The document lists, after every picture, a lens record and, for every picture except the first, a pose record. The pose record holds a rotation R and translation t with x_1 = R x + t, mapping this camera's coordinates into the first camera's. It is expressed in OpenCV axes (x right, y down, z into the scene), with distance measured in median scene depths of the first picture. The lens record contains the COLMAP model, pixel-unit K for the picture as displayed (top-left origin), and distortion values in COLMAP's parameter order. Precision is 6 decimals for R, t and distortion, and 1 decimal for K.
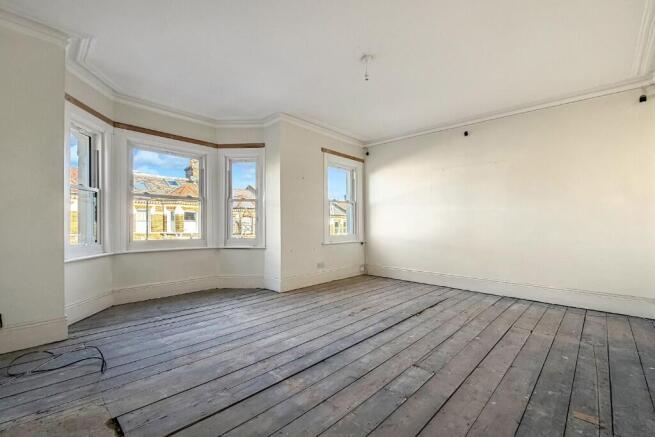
lens RADIAL K [[277.5, 0, 328.9], [0, 277.5, 225.3], [0, 0, 1]] dist [-0.000399, -0.000007]
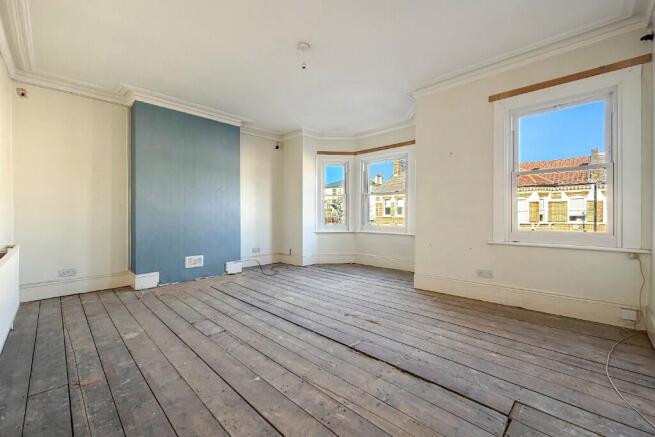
lens RADIAL K [[277.4, 0, 327.5], [0, 277.4, 218.5], [0, 0, 1]] dist [-0.000262, -0.000076]
pose [[-0.013136, 0.012518, -0.999835, 0.920809], [0.002631, 0.999919, 0.012485, 0.000569], [0.999910, -0.002466, -0.013167, 0.894652]]
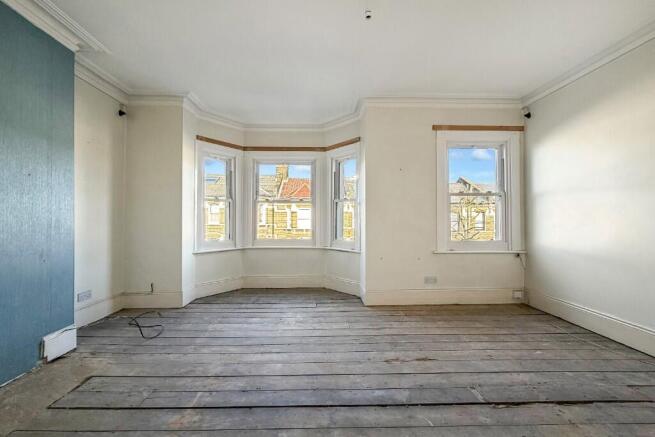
lens RADIAL K [[277.4, 0, 327.5], [0, 277.4, 218.5], [0, 0, 1]] dist [-0.000262, -0.000076]
pose [[0.707250, -0.005736, -0.706940, 0.439328], [0.000442, 0.999970, -0.007672, -0.027677], [0.706963, 0.005113, 0.707232, 0.374360]]
